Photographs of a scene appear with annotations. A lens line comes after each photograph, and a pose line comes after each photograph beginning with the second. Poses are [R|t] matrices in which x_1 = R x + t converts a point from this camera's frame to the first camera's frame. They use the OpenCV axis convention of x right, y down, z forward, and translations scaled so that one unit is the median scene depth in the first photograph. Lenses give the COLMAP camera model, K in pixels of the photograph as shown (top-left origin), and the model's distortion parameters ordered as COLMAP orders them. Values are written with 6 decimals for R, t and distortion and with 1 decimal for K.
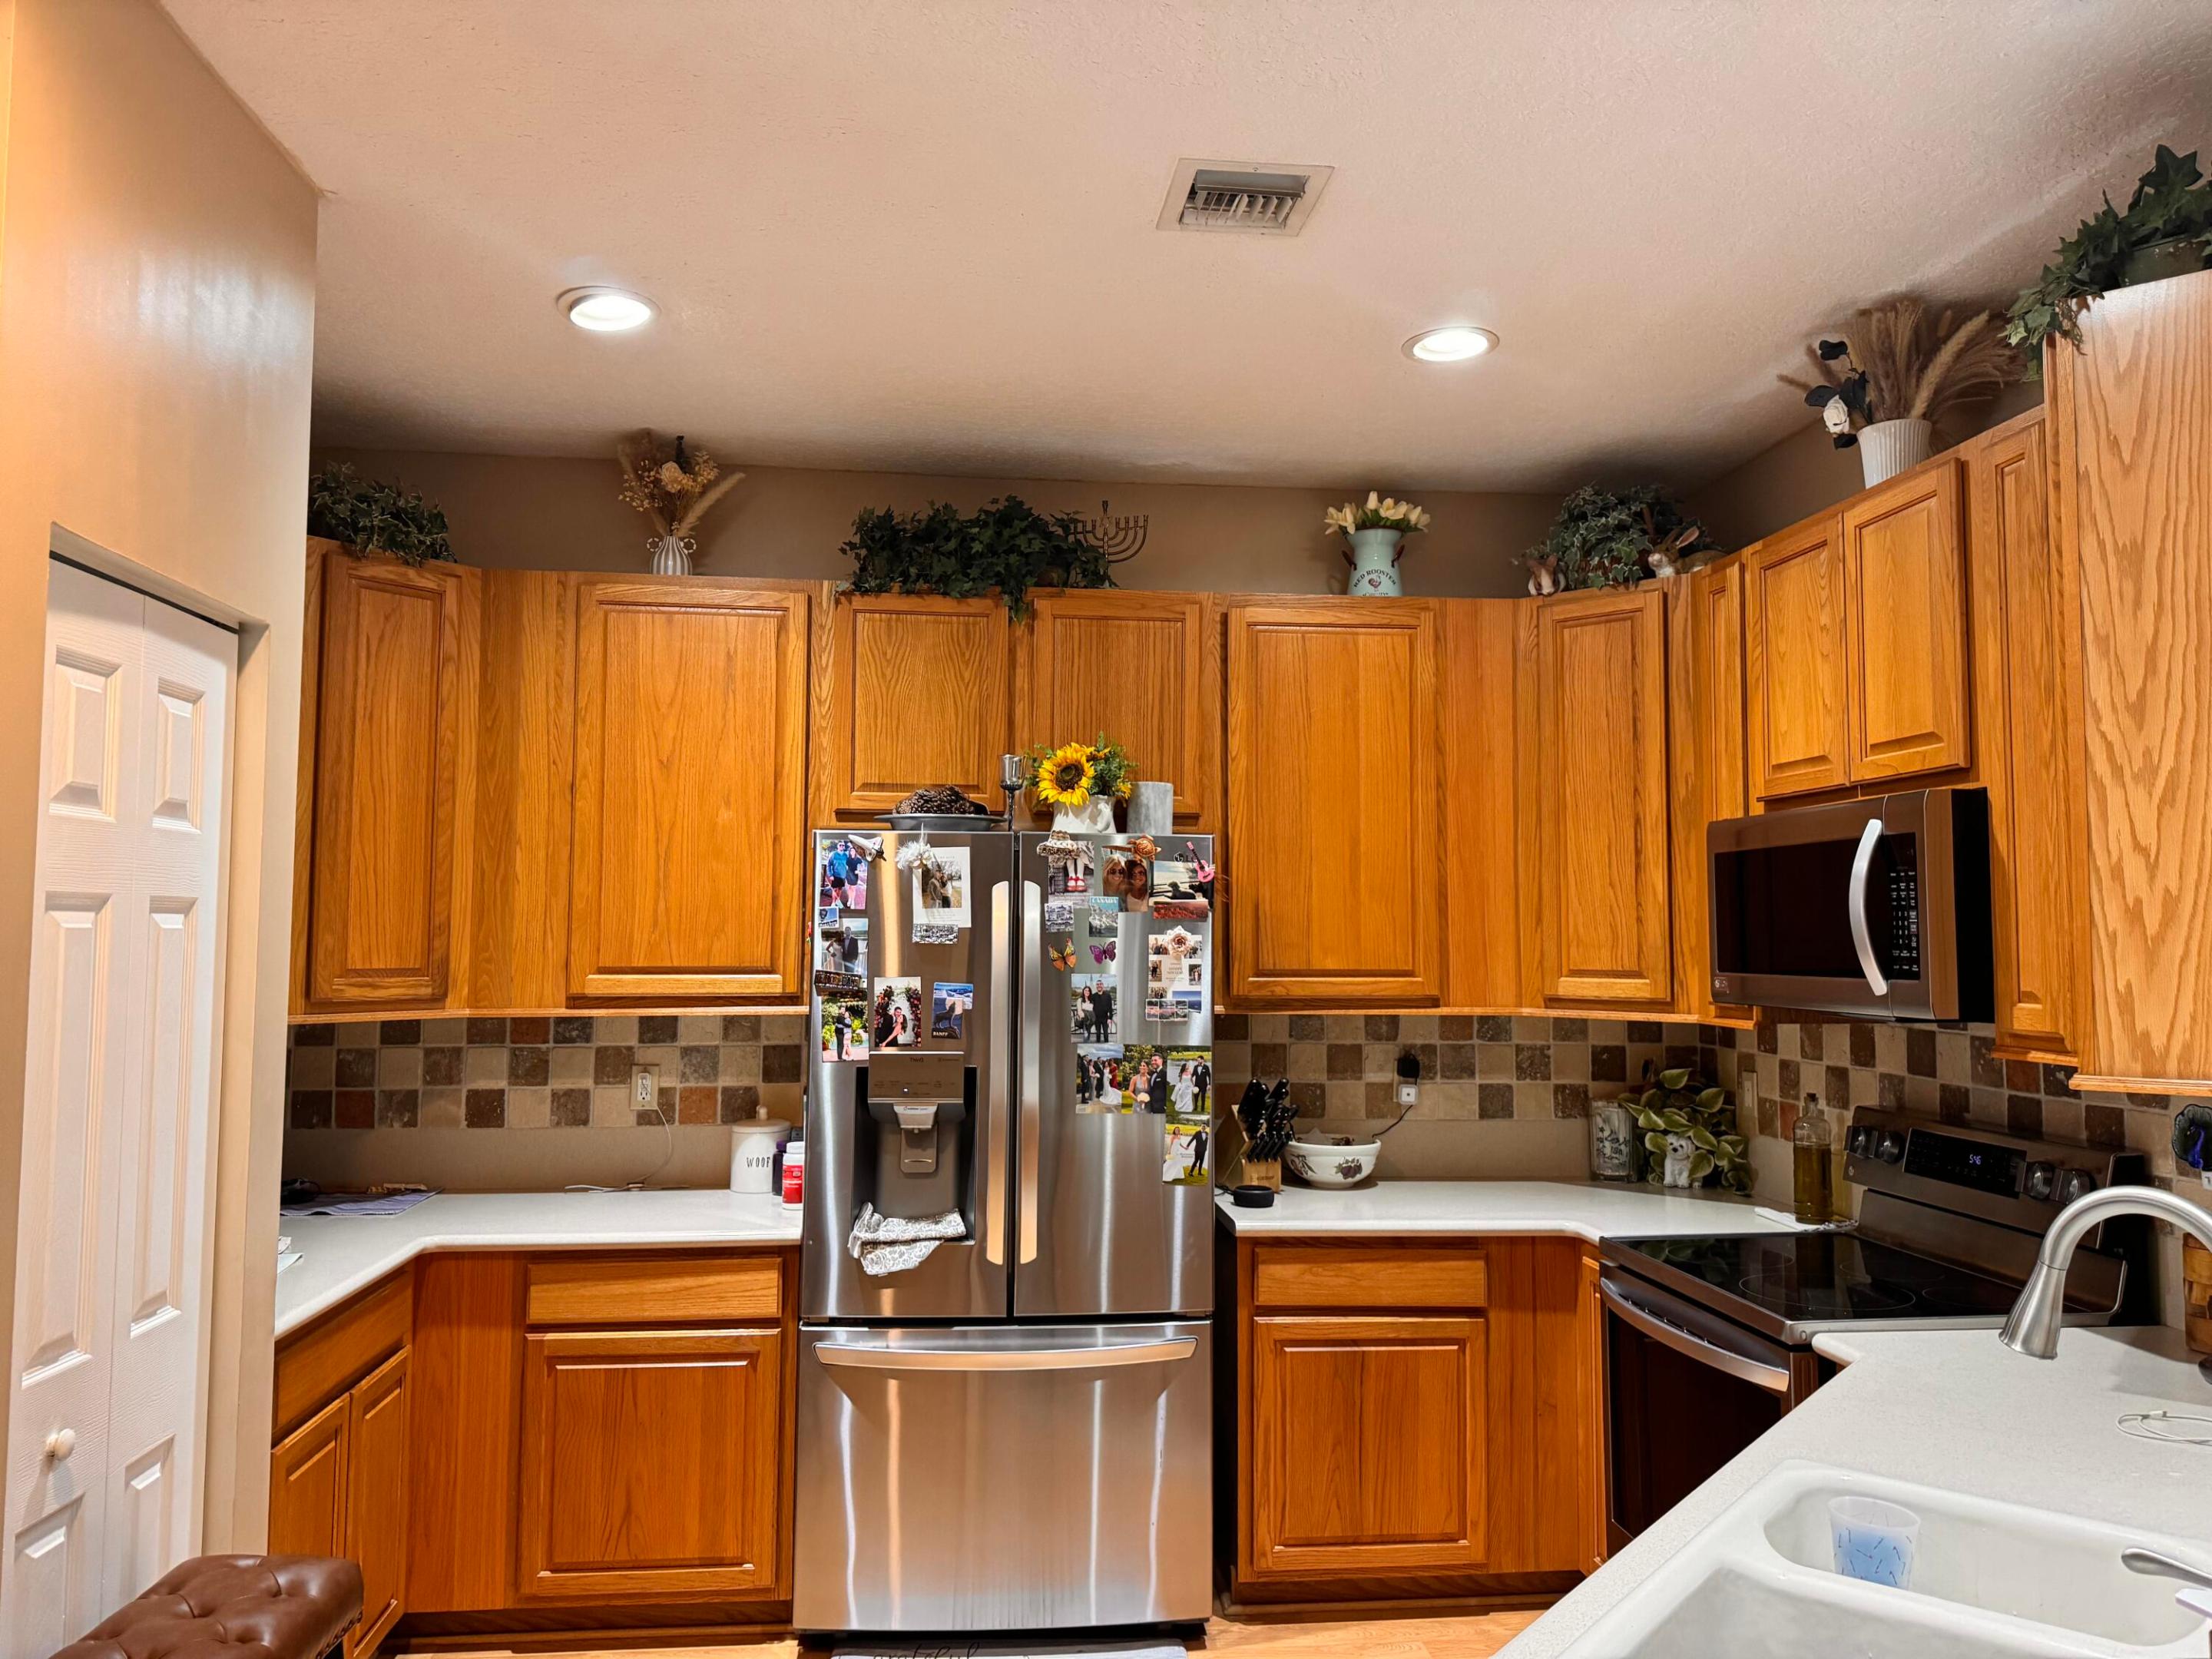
lens RADIAL K [[1546.9, 0, 1102.5], [0, 1546.9, 832.3], [0, 0, 1]] dist [0.066961, -0.082287]
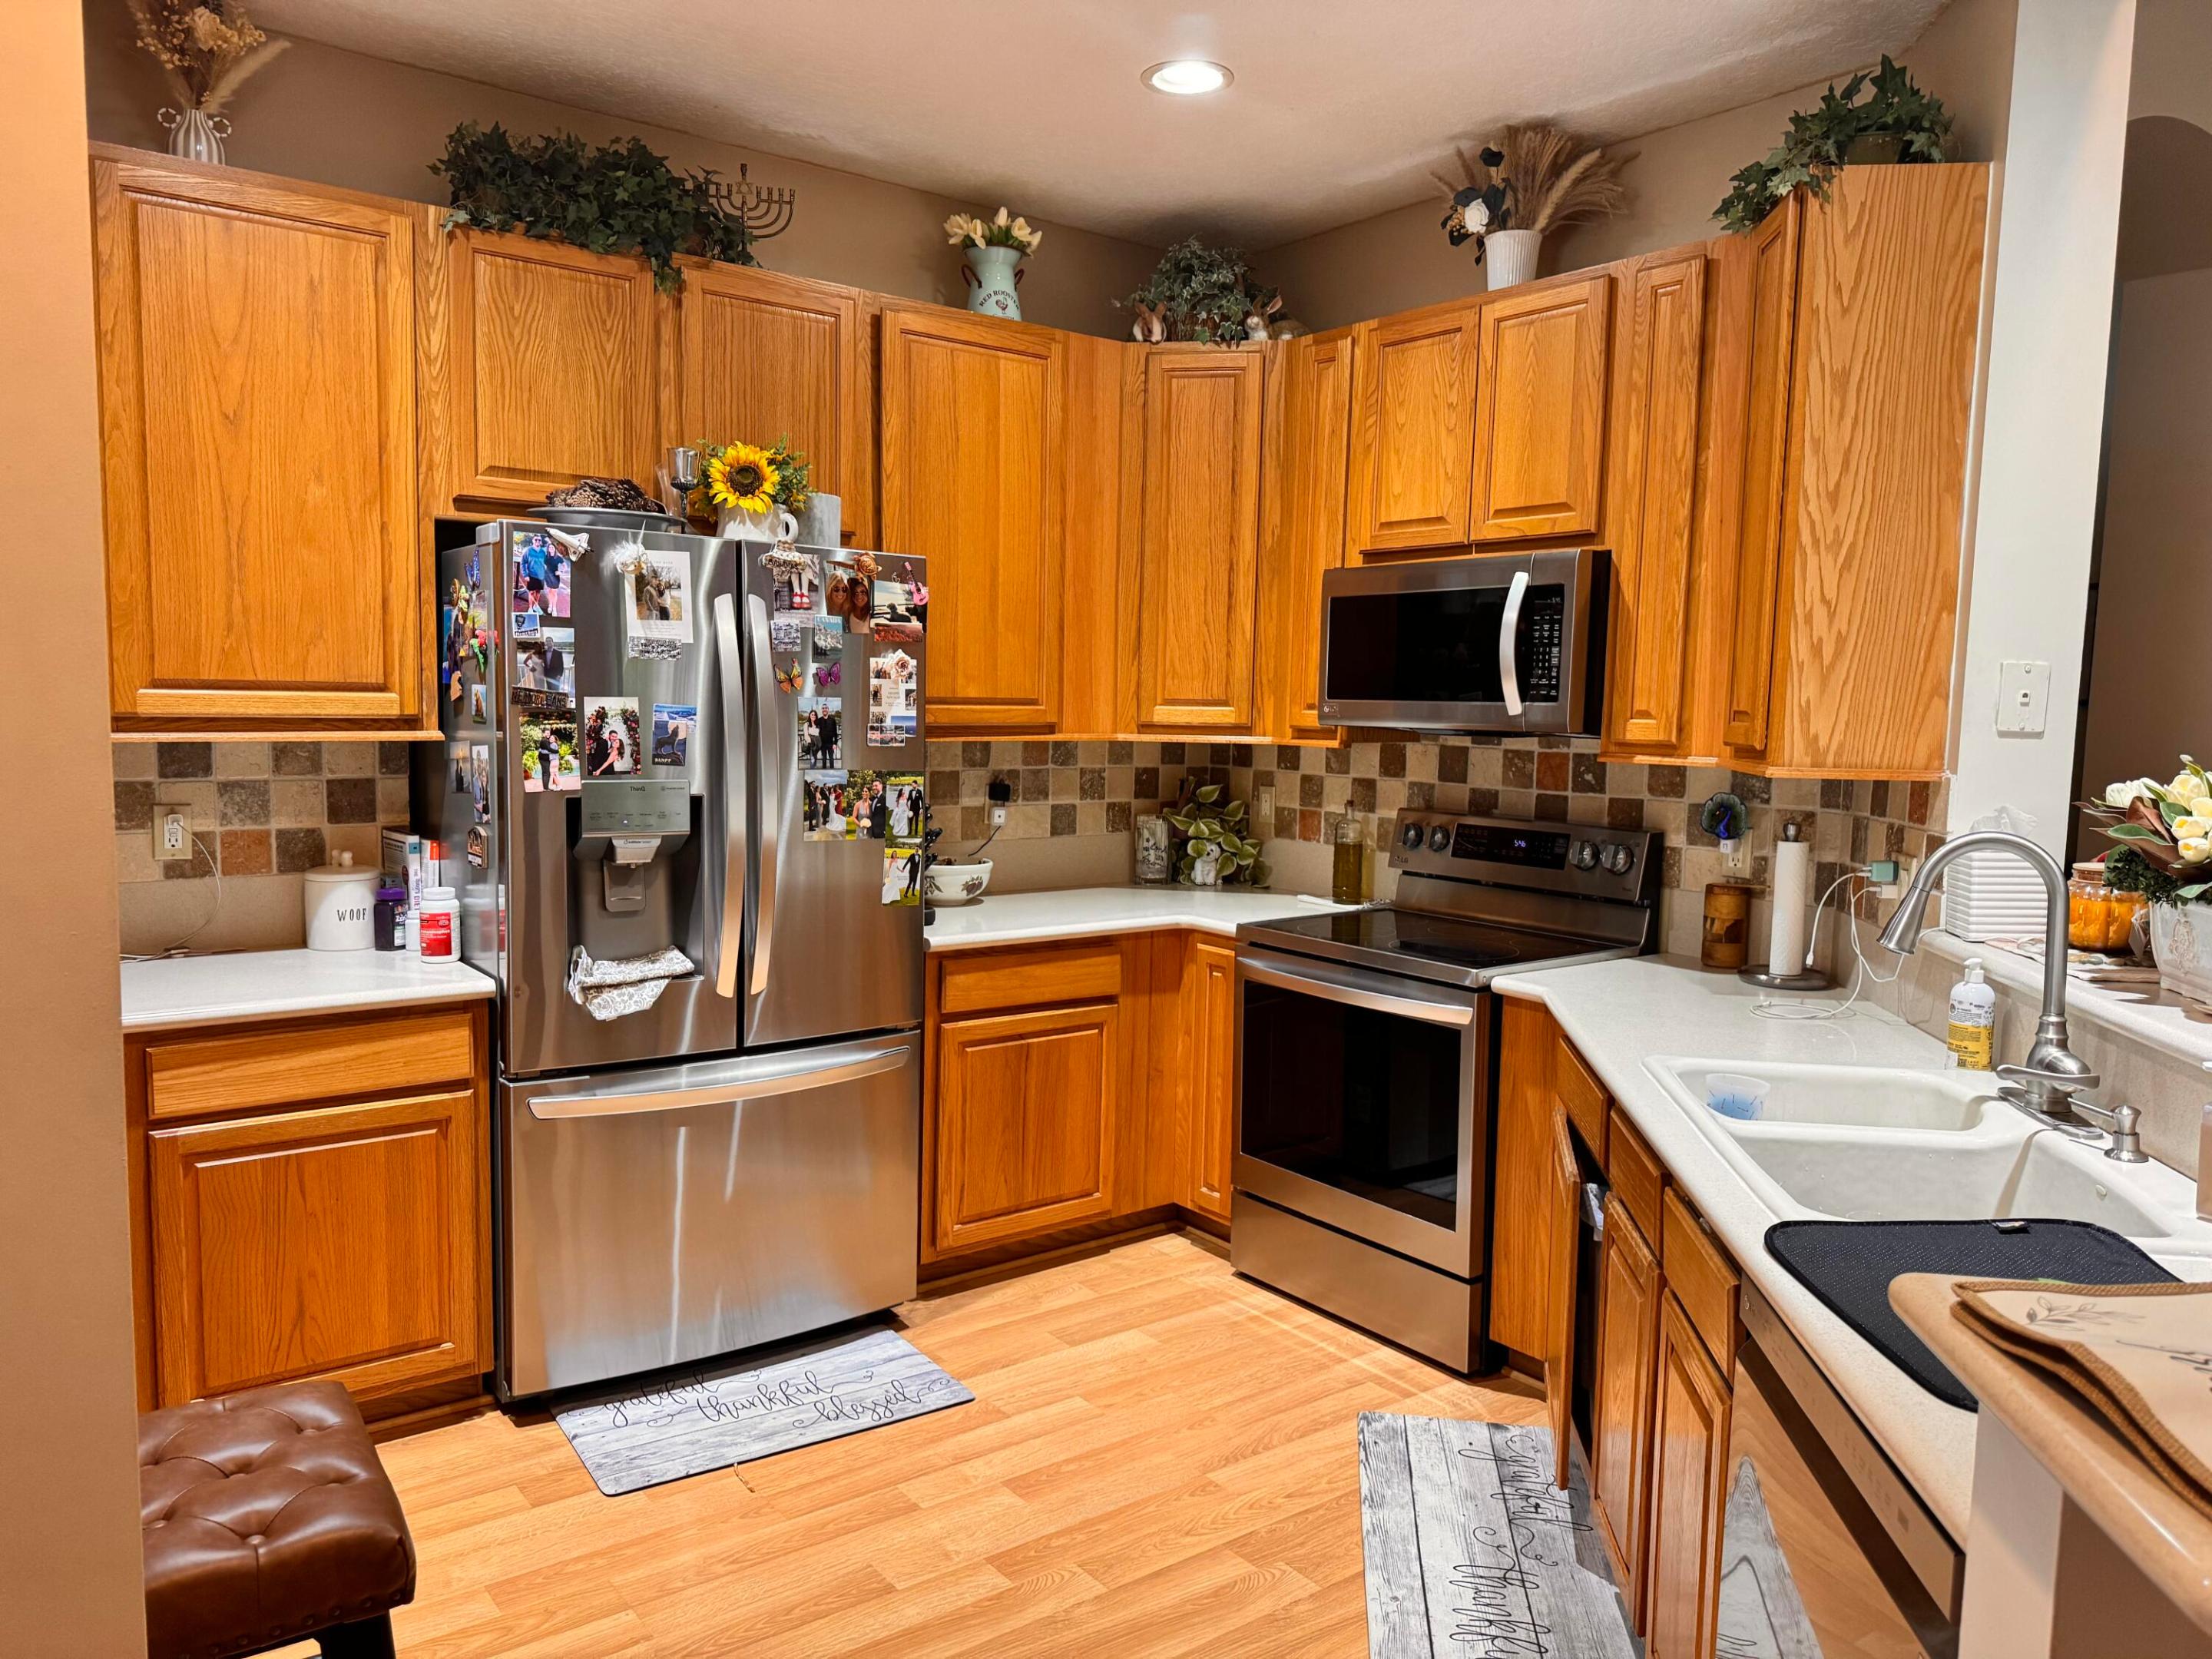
lens RADIAL K [[1546.9, 0, 1122.3], [0, 1546.9, 848.5], [0, 0, 1]] dist [0.066961, -0.082287]
pose [[0.851198, -0.041094, 0.523233, -0.337603], [-0.050796, 0.985800, 0.160059, 0.020610], [-0.522380, -0.162820, 0.837024, 0.081248]]
